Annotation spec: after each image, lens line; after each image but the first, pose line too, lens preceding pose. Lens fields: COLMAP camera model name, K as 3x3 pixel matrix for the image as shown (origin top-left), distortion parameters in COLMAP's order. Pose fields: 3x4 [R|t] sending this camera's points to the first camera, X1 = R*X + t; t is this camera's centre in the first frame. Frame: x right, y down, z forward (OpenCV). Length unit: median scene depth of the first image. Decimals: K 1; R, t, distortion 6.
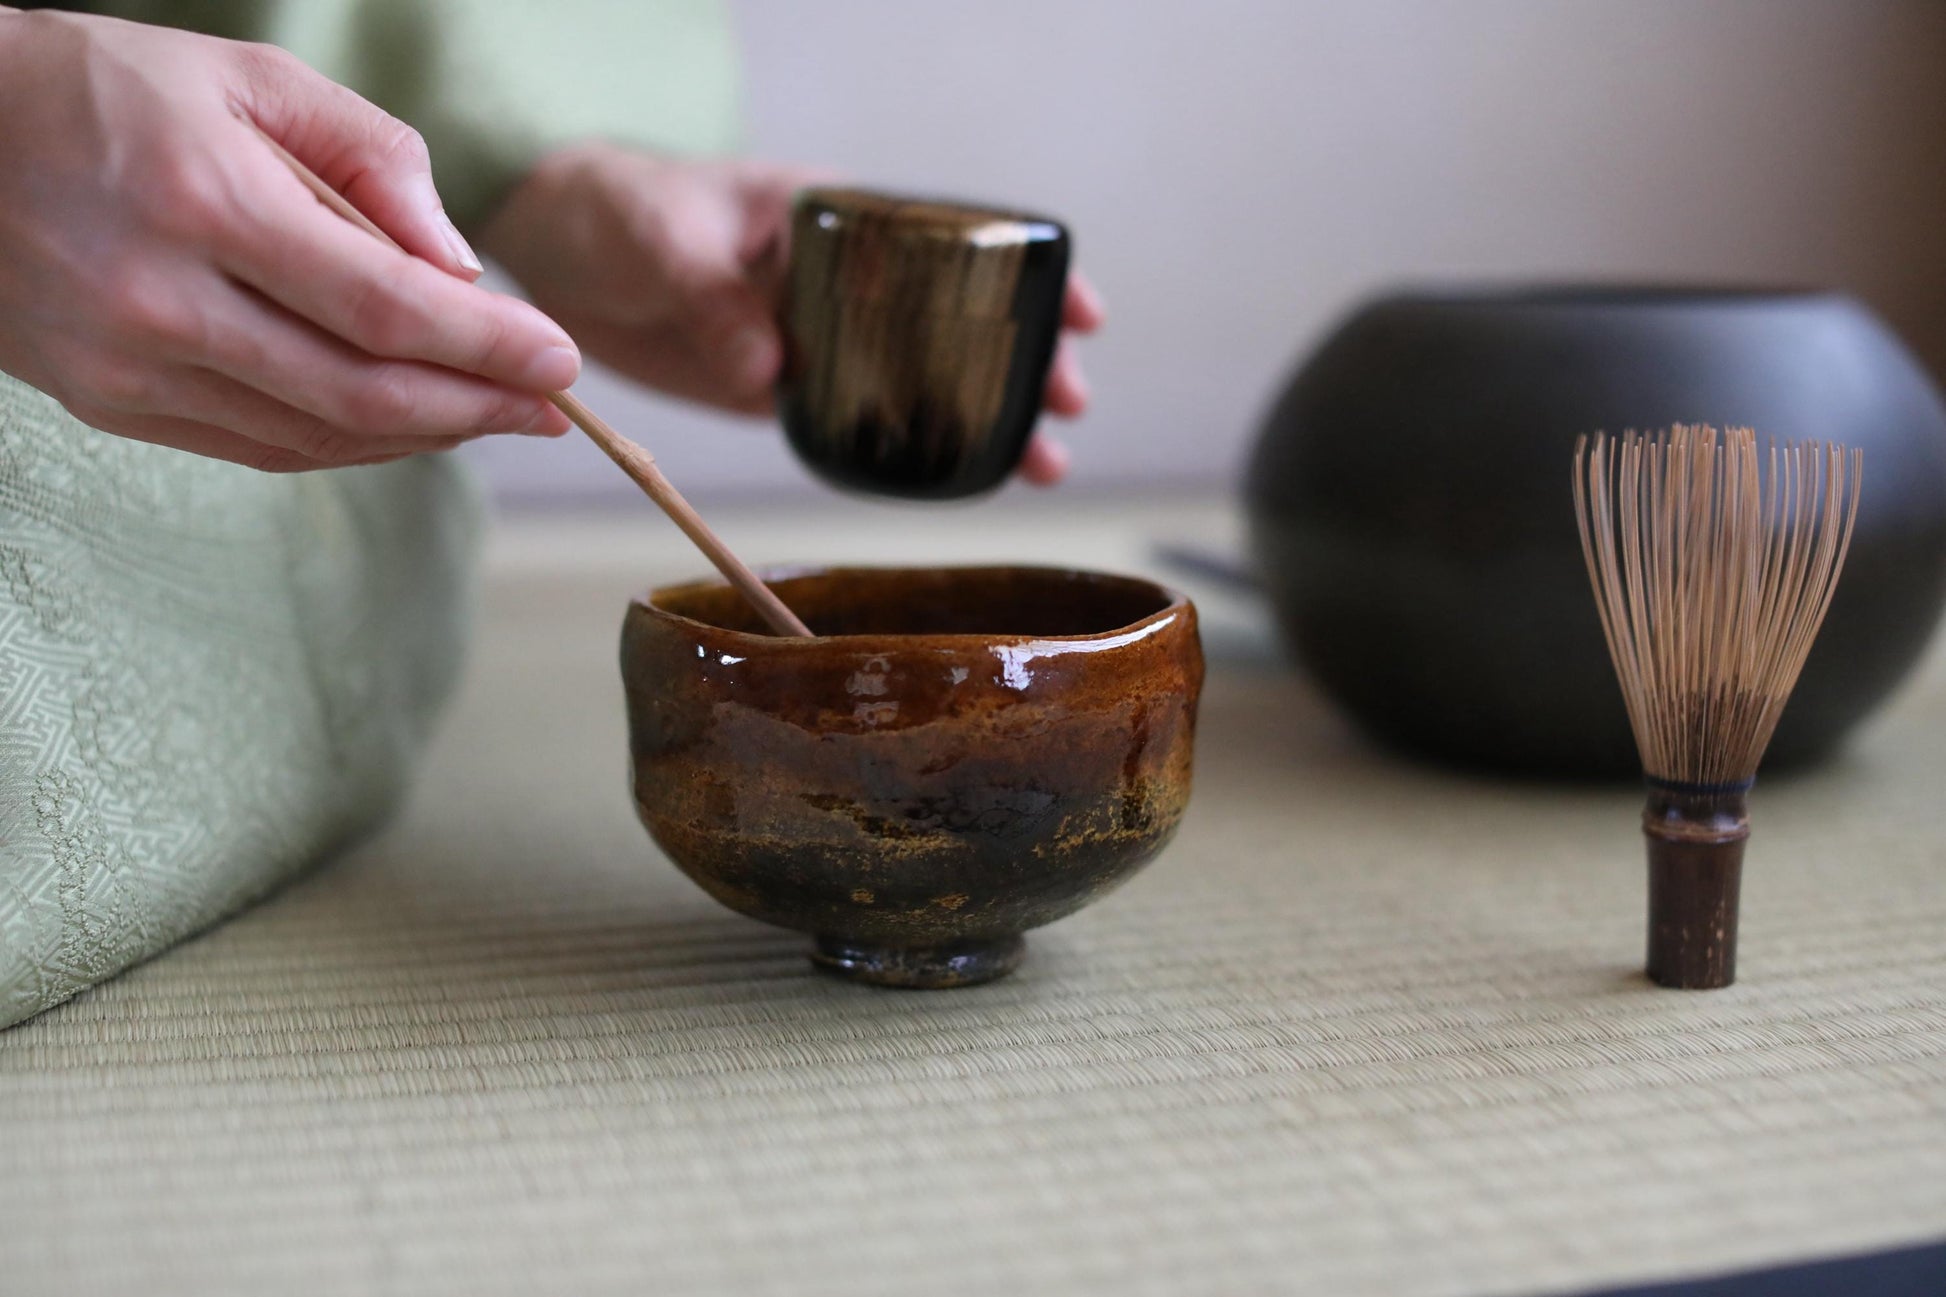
lens RADIAL K [[3250.2, 0, 975.9], [0, 3250.2, 656.3], [0, 0, 1]] dist [0.021726, 0.000000]
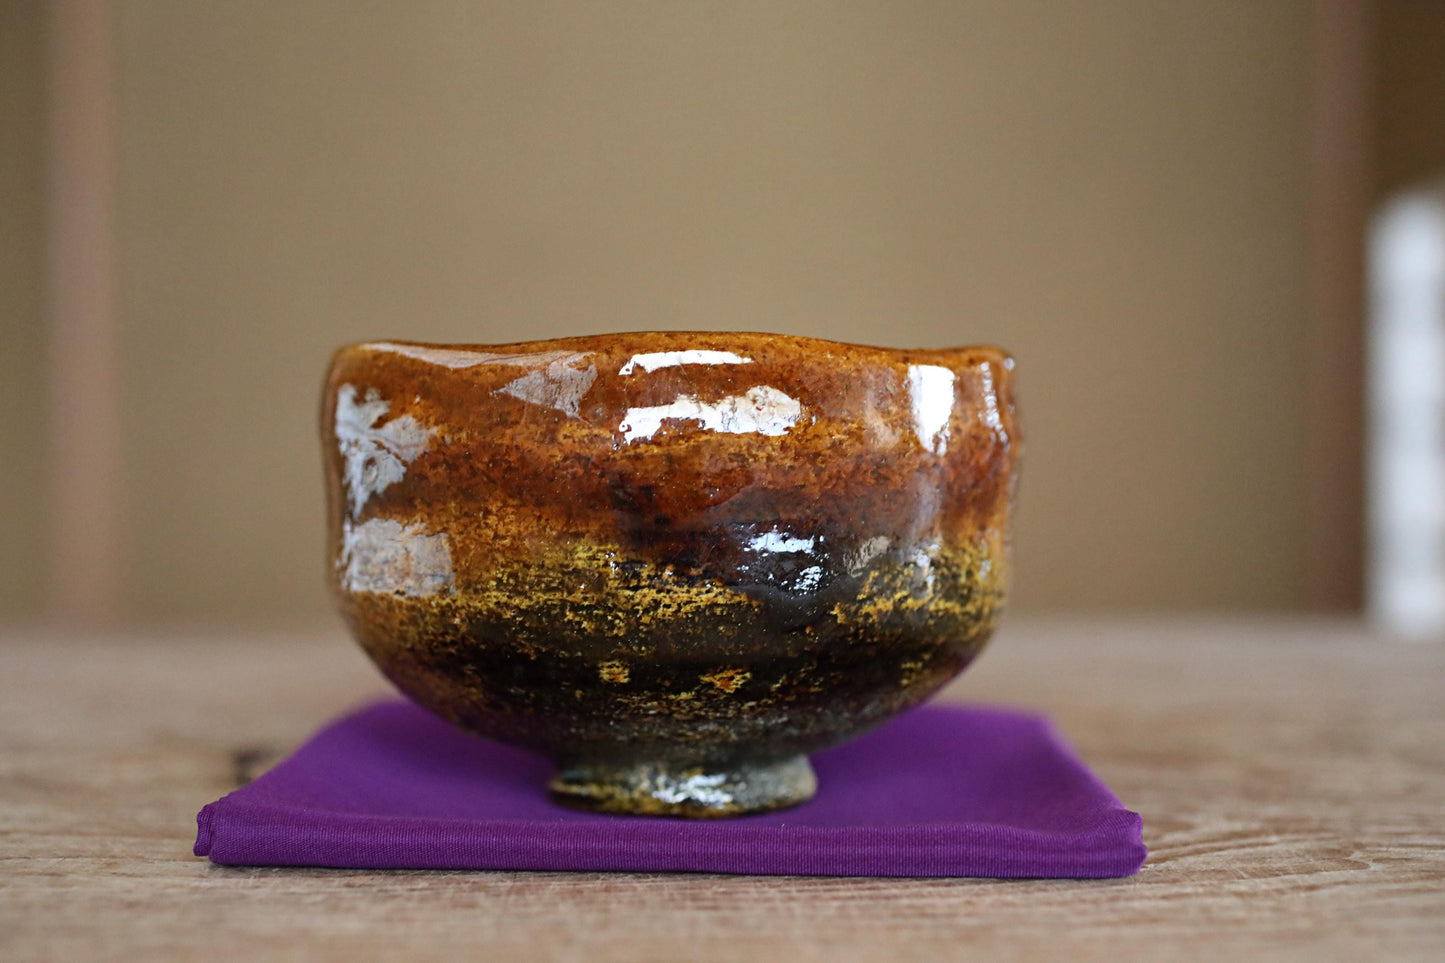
lens RADIAL K [[2413.4, 0, 723.4], [0, 2413.4, 489.4], [0, 0, 1]] dist [0.021726, 0.000000]
pose [[0.999870, -0.003803, 0.015683, -0.017489], [0.006189, 0.987891, -0.155026, 0.120147], [-0.014903, 0.155103, 0.987786, 0.418162]]
